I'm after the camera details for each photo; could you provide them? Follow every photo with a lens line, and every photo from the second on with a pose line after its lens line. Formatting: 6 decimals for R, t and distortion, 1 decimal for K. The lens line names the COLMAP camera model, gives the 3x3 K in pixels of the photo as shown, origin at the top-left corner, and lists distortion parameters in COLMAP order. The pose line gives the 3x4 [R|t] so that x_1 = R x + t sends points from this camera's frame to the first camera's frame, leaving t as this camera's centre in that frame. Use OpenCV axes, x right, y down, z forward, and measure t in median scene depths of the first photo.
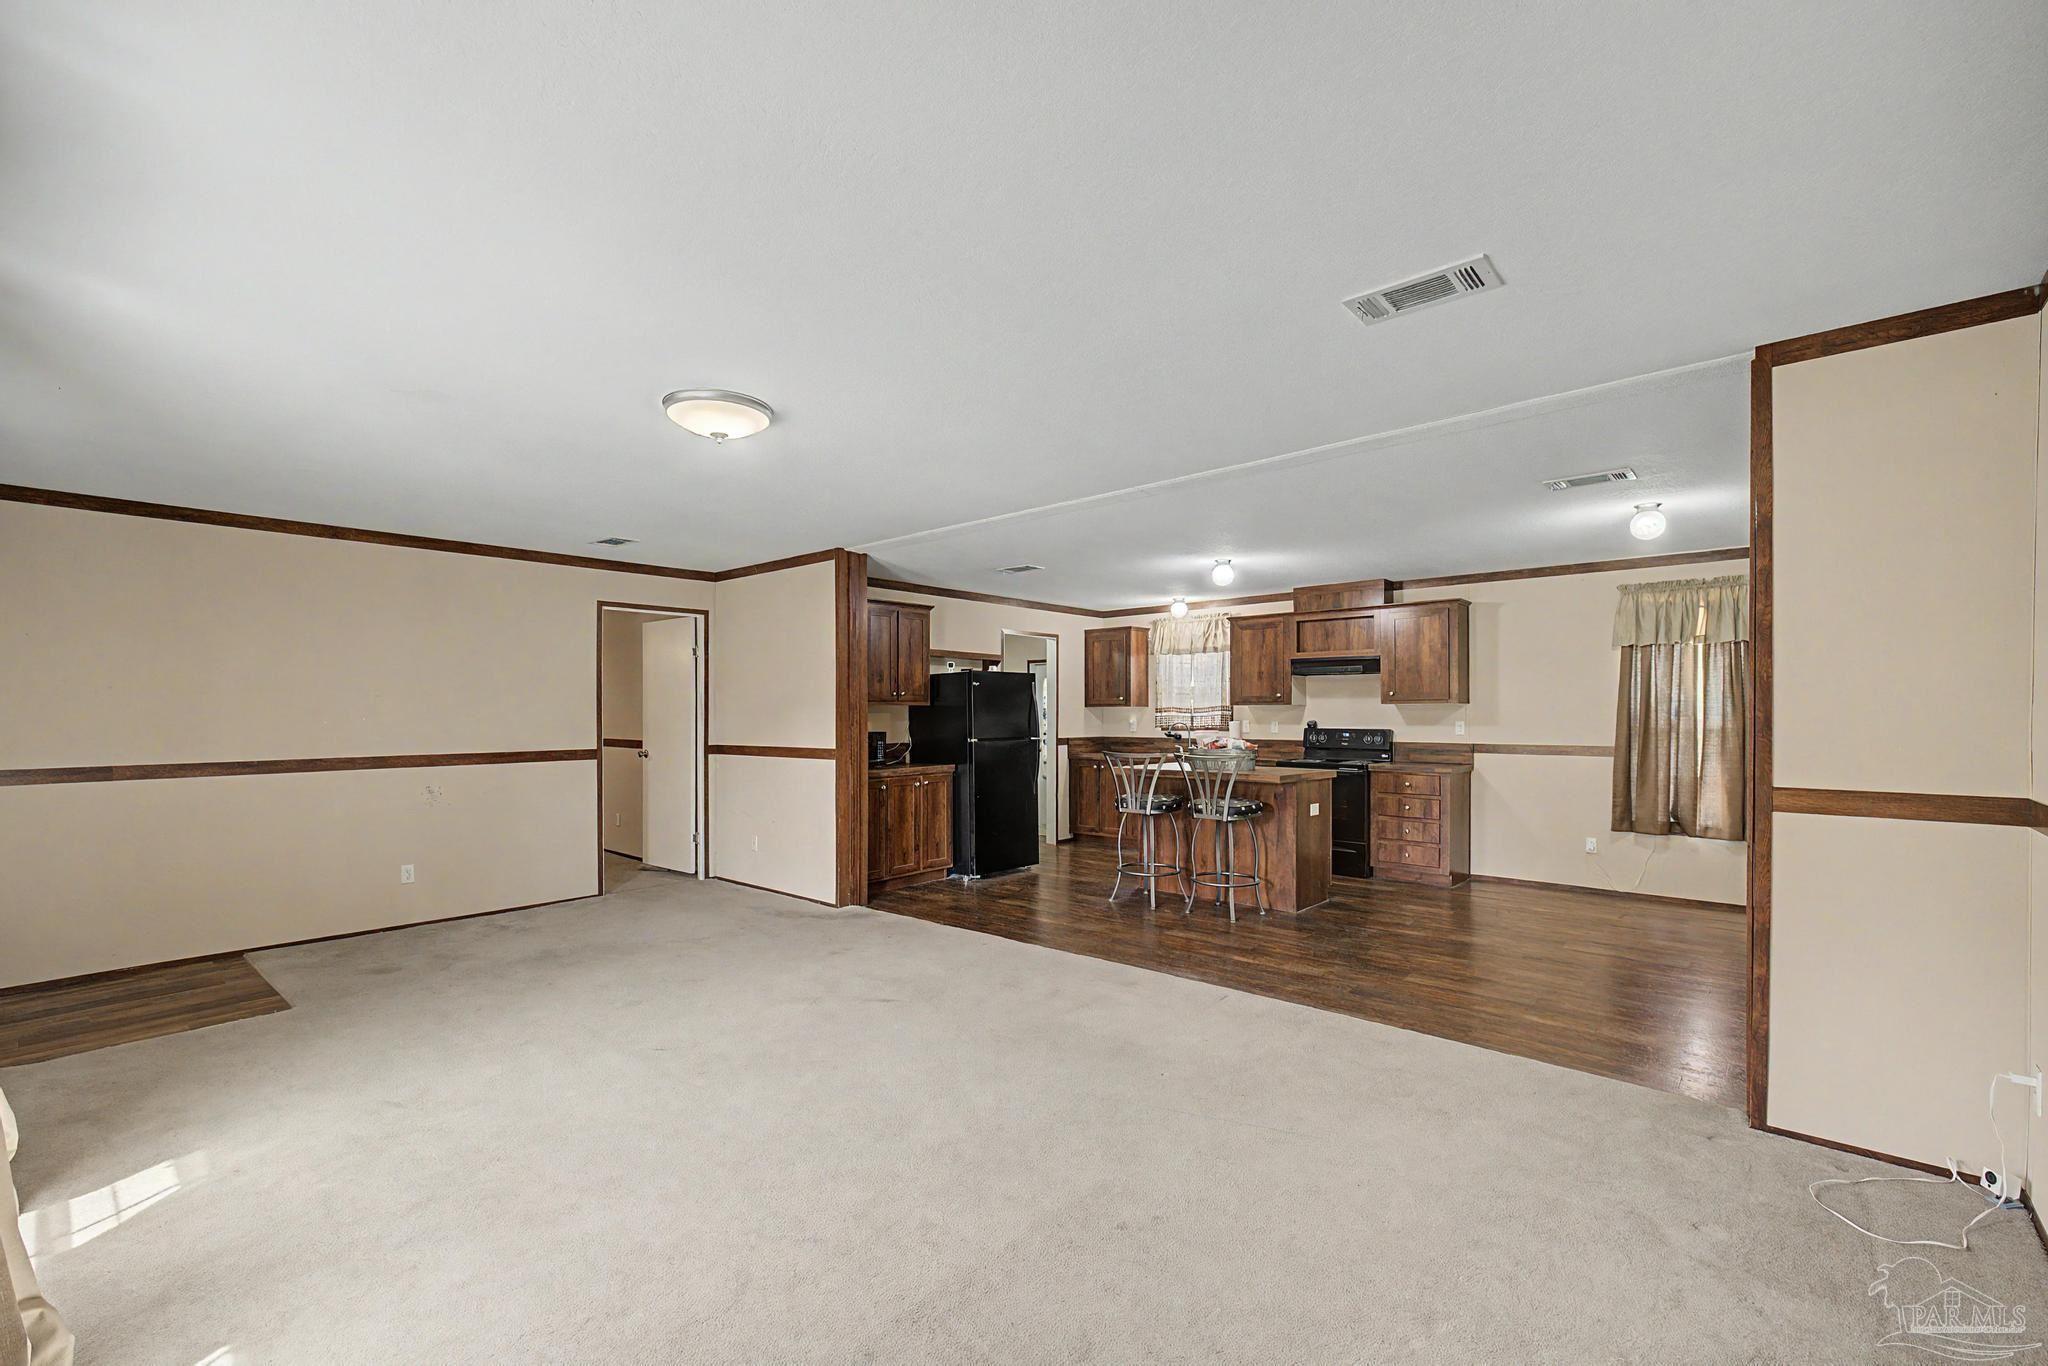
lens RADIAL K [[881.0, 0, 1018.4], [0, 881.0, 695.1], [0, 0, 1]] dist [0.002283, 0.000570]
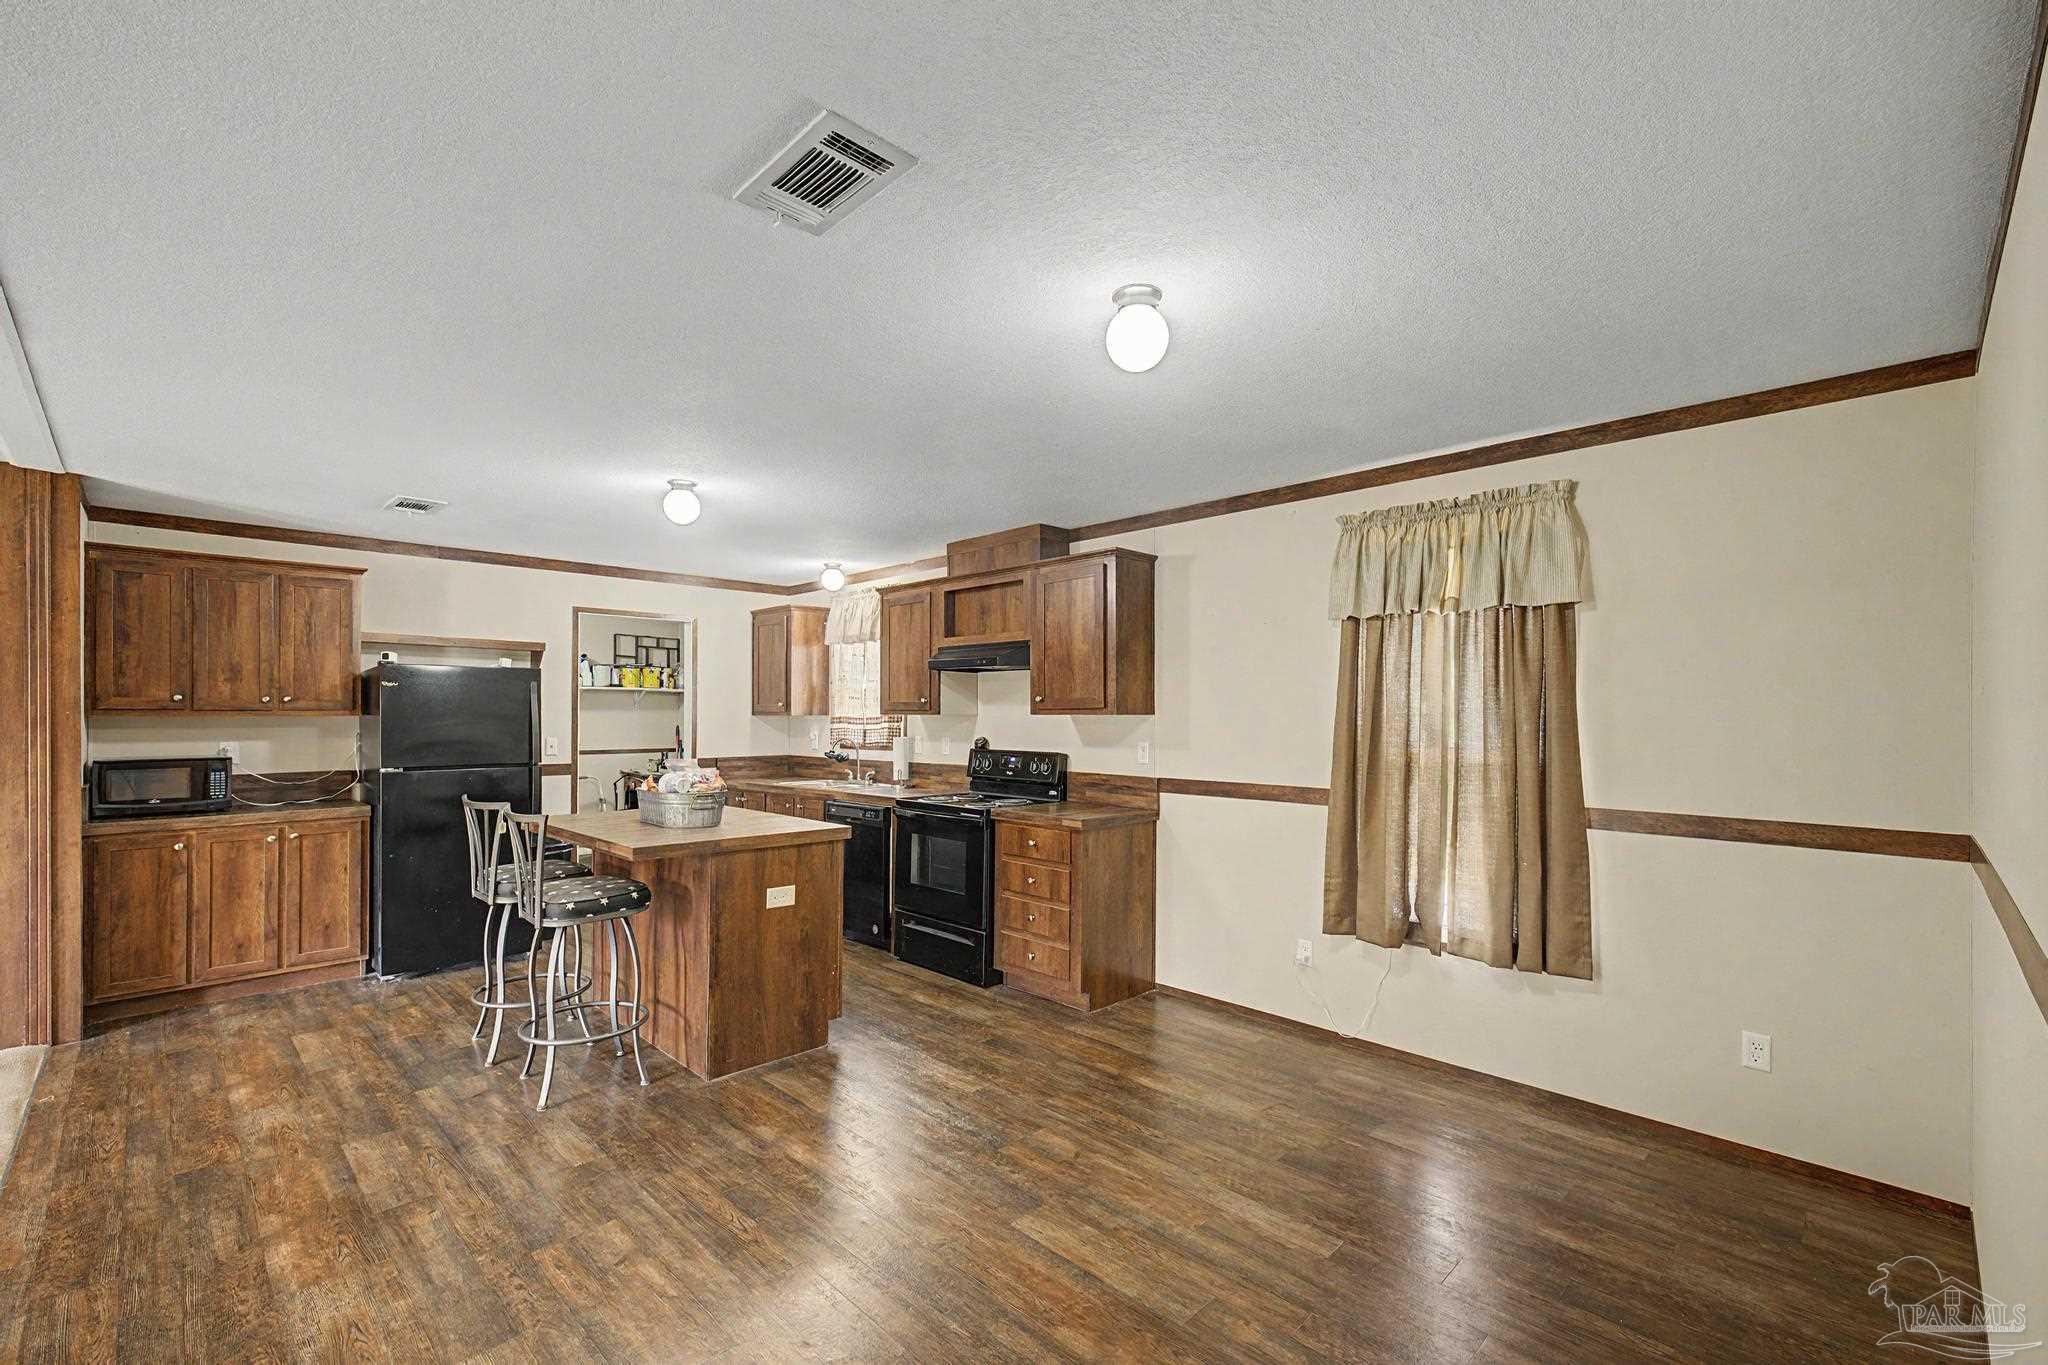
lens RADIAL K [[881.0, 0, 1028.9], [0, 881.0, 690.2], [0, 0, 1]] dist [0.002283, 0.000570]
pose [[0.998275, -0.000623, -0.058705, 0.453490], [0.000361, 0.999990, -0.004473, -0.005114], [0.058707, 0.004444, 0.998265, 0.354680]]
